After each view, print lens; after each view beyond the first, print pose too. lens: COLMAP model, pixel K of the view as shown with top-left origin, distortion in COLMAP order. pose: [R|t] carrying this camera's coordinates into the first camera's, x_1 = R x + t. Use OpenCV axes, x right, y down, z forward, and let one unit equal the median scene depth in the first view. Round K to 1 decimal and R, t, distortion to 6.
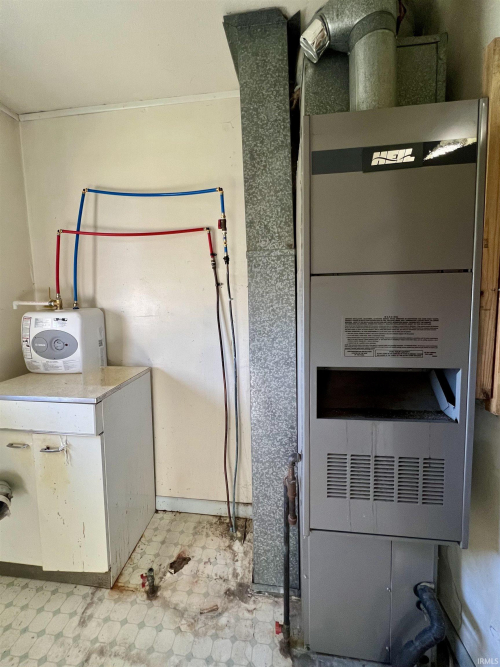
lens RADIAL K [[282.8, 0, 249.8], [0, 282.8, 332.4], [0, 0, 1]] dist [-0.000983, 0.000161]
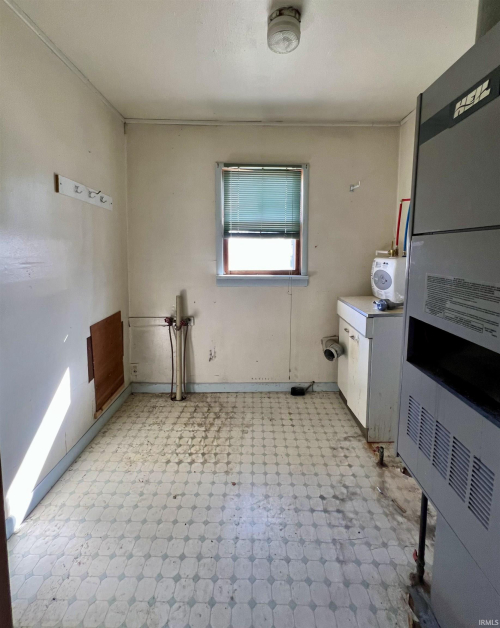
lens RADIAL K [[260.1, 0, 250.3], [0, 260.1, 313.6], [0, 0, 1]] dist [0.000224, 0.000046]
pose [[0.119228, 0.253651, -0.959920, 0.704870], [-0.116969, 0.963672, 0.240114, -0.039633], [0.985953, 0.083653, 0.144566, 0.121267]]
